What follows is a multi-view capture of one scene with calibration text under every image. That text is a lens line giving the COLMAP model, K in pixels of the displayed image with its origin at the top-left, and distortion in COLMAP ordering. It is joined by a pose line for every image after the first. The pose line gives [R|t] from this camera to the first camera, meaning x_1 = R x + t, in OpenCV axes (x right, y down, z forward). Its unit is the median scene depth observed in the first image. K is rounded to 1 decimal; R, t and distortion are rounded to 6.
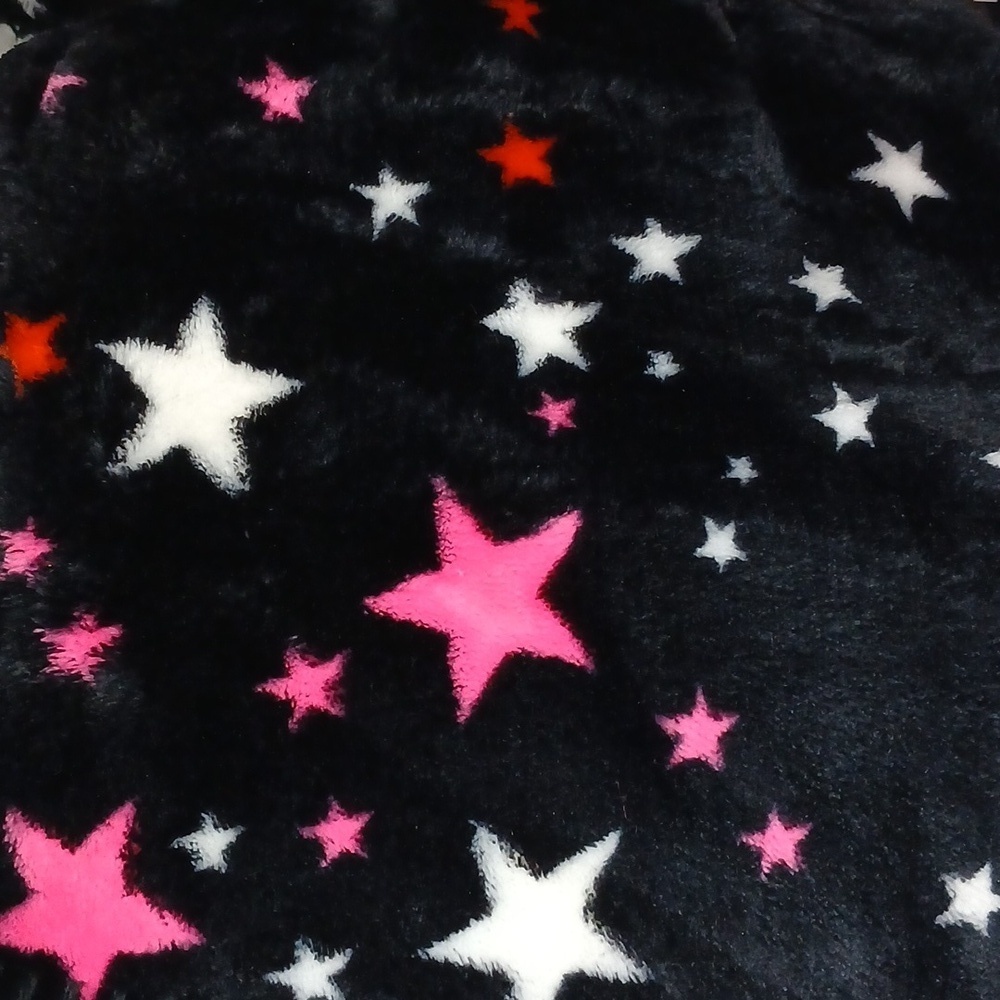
lens RADIAL K [[1725.9, 0, 500.9], [0, 1725.9, 517.1], [0, 0, 1]] dist [0.144506, -0.293831]
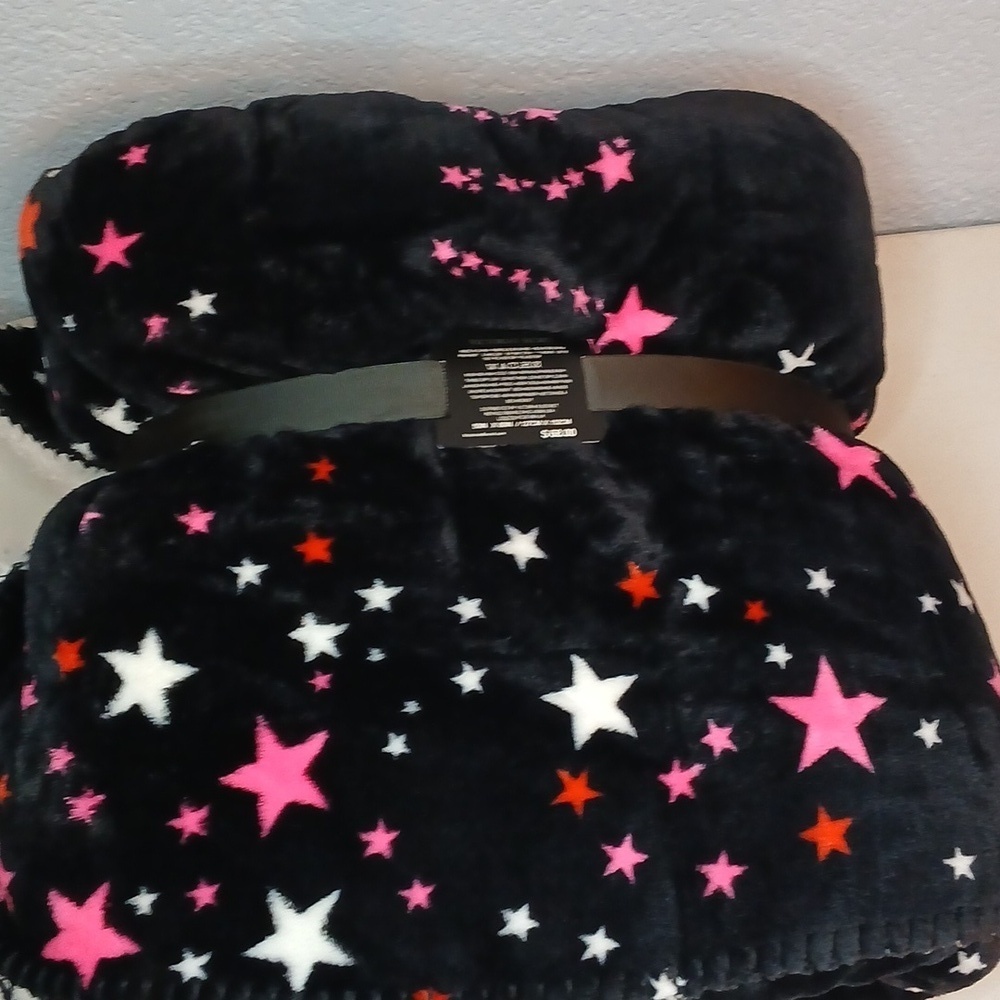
lens RADIAL K [[1725.9, 0, 500.9], [0, 1725.9, 517.1], [0, 0, 1]] dist [0.144506, -0.293831]
pose [[0.994253, -0.037003, -0.100462, 0.447334], [0.024576, 0.992198, -0.122223, 0.001228], [0.104201, 0.119052, 0.987405, -0.974855]]
